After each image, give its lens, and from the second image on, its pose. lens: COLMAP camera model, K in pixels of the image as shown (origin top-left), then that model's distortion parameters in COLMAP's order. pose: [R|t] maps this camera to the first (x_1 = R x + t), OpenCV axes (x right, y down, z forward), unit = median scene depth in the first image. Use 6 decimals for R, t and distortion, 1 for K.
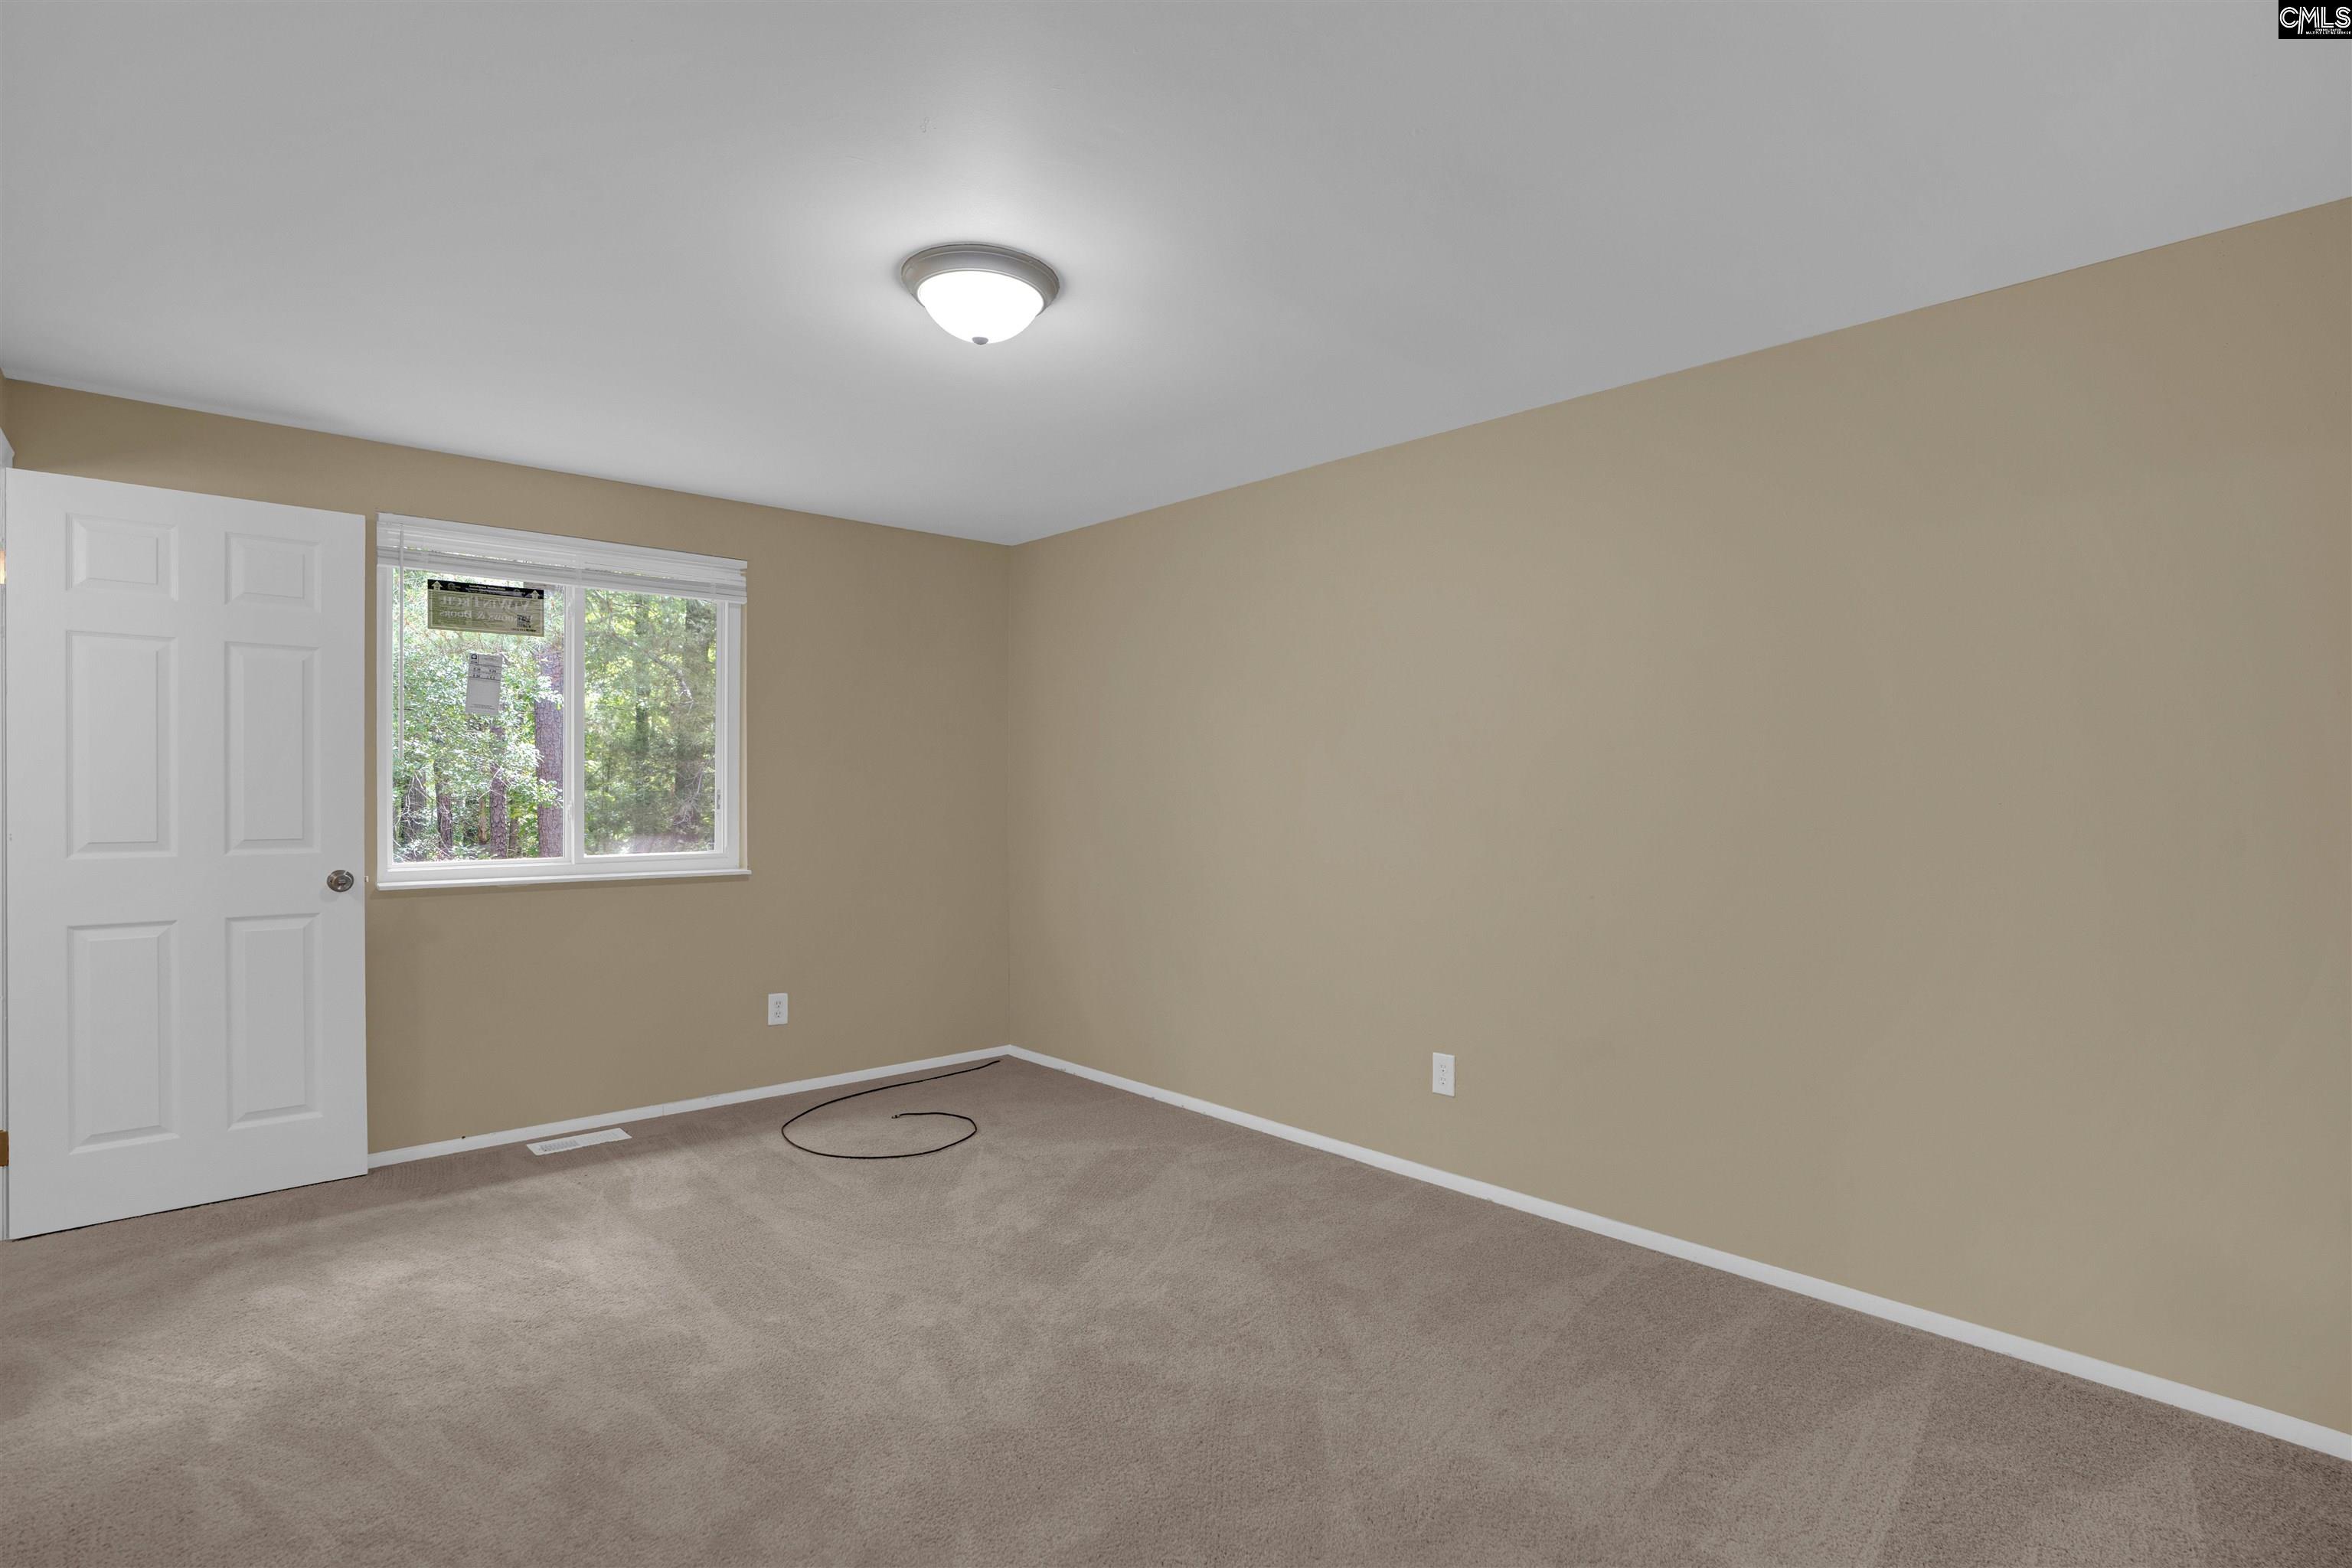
lens RADIAL K [[1087.8, 0, 1185.0], [0, 1087.8, 783.6], [0, 0, 1]] dist [-0.059332, 0.020212]
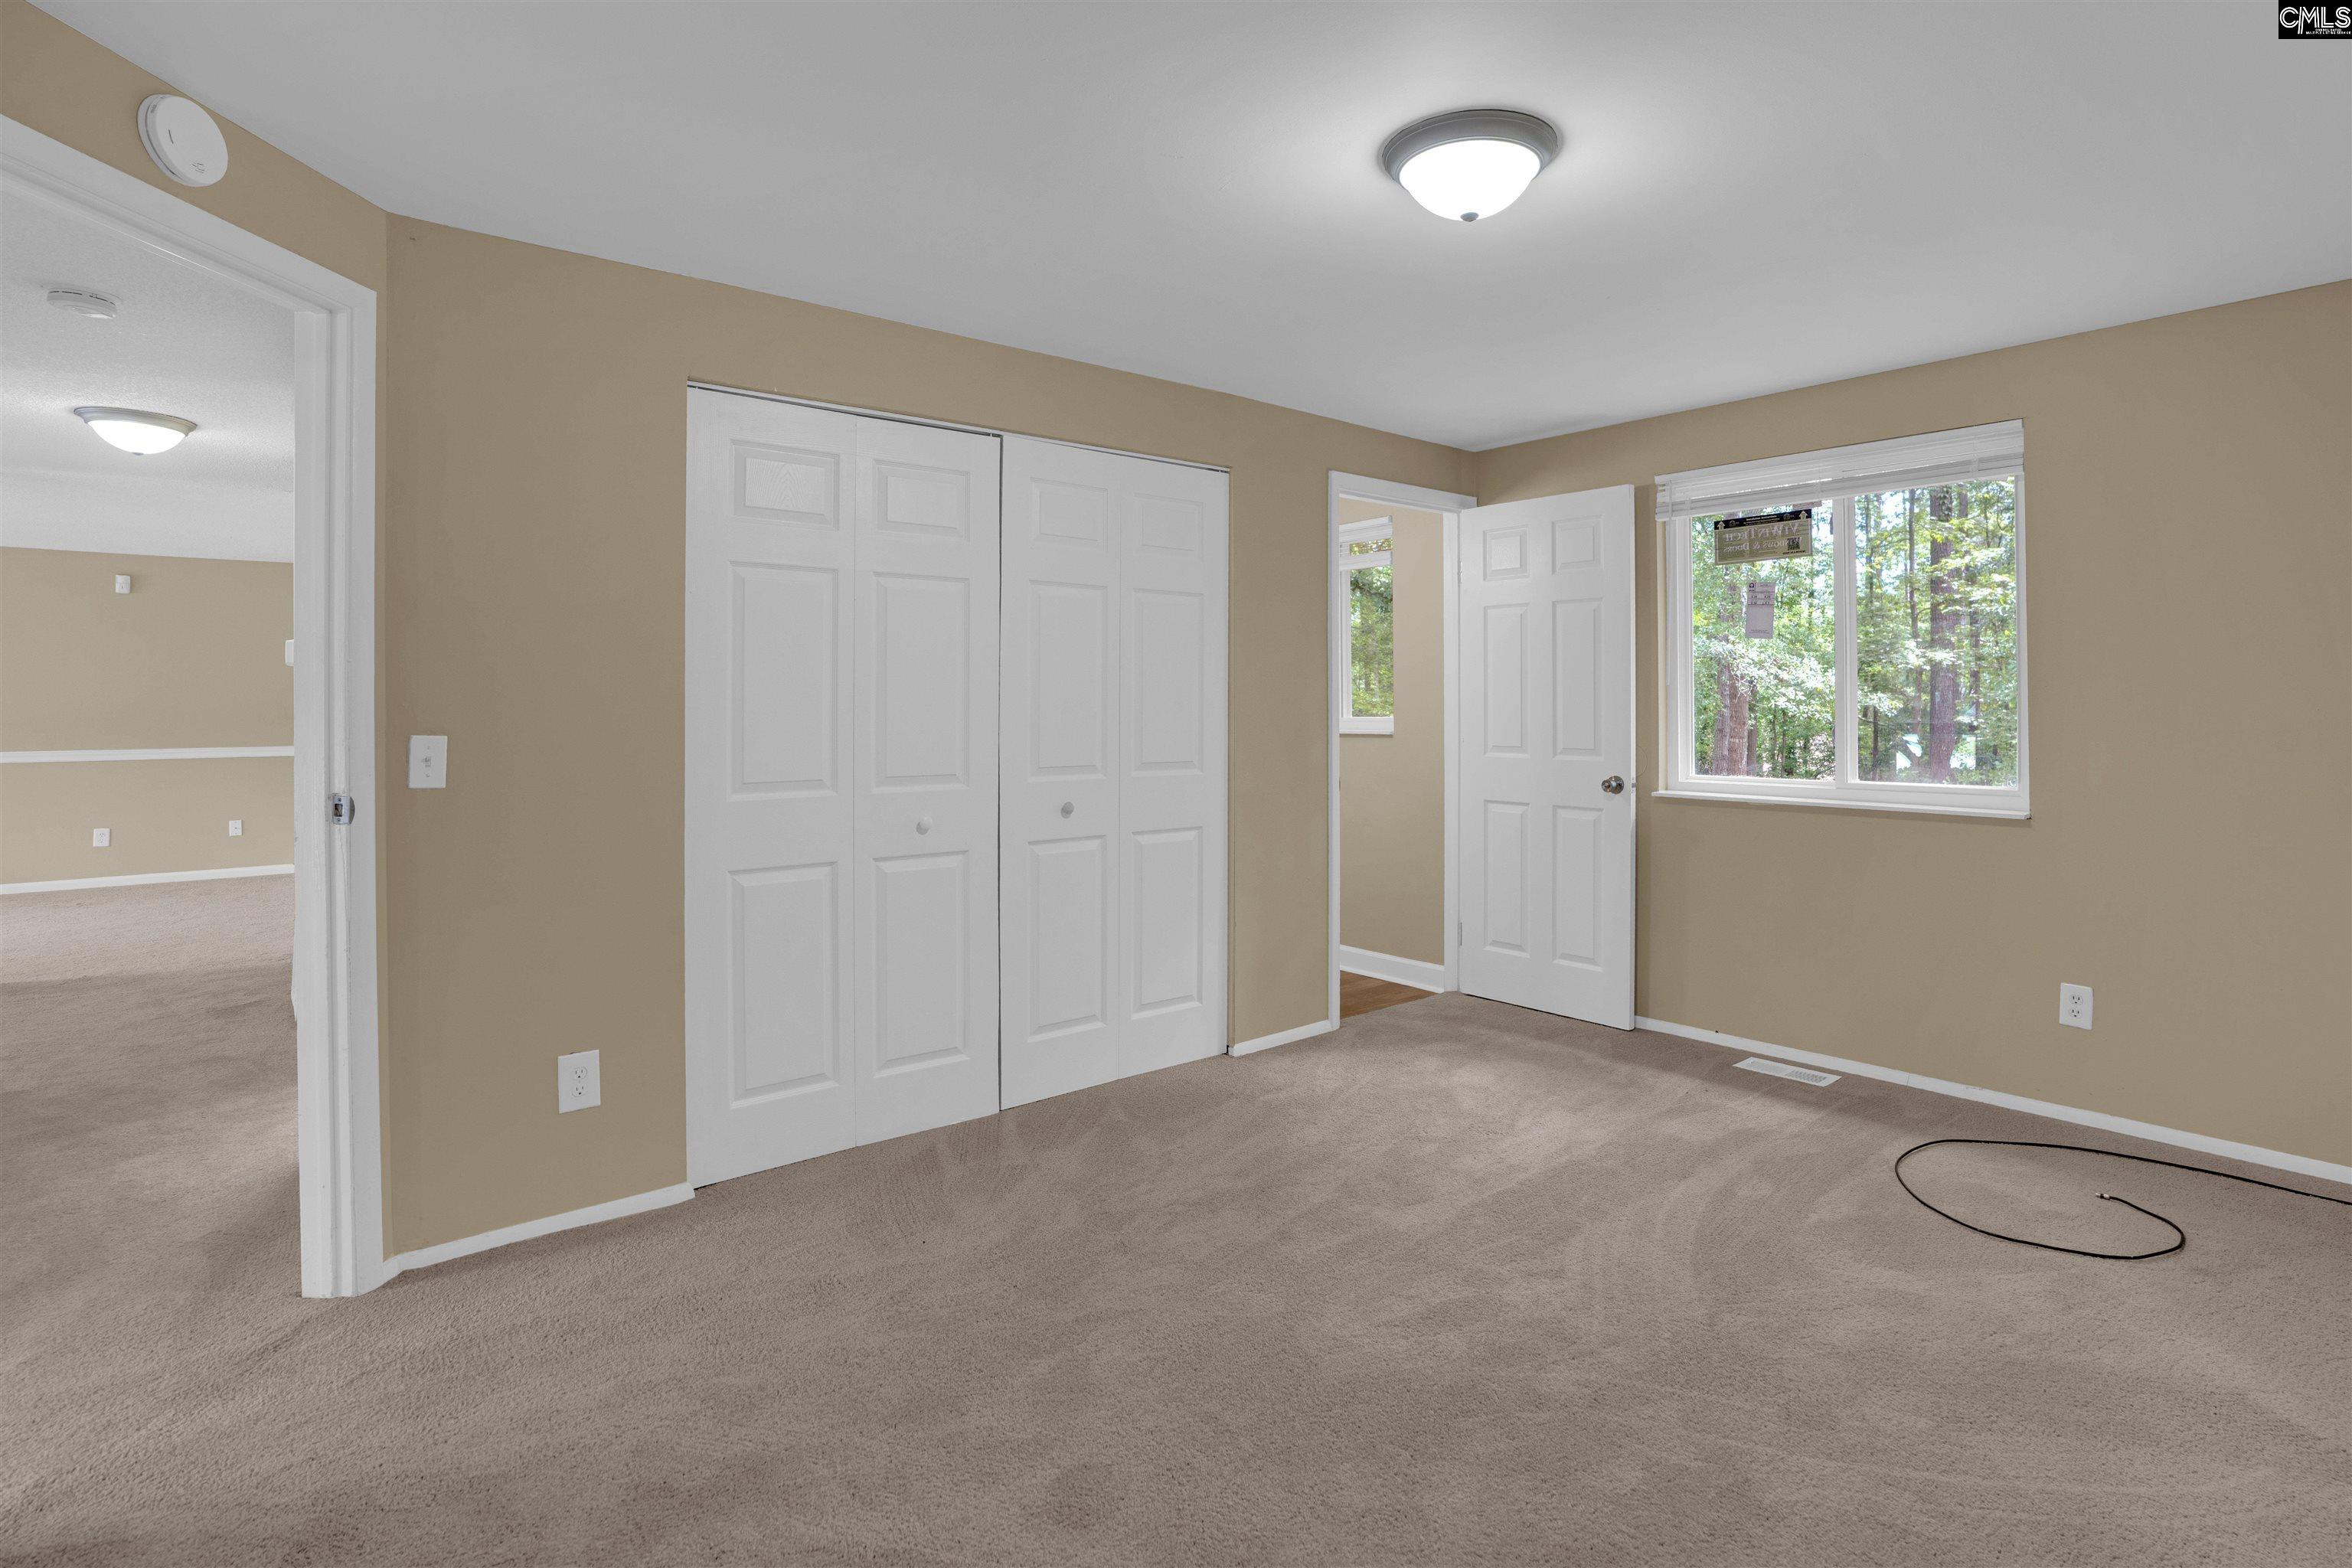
lens RADIAL K [[1194.4, 0, 1311.7], [0, 1194.4, 698.2], [0, 0, 1]] dist [-0.004314, -0.001077]
pose [[0.023999, -0.007578, -0.999683, 0.534452], [0.005832, 0.999955, -0.007440, -0.000564], [0.999695, -0.005652, 0.024043, 0.556408]]
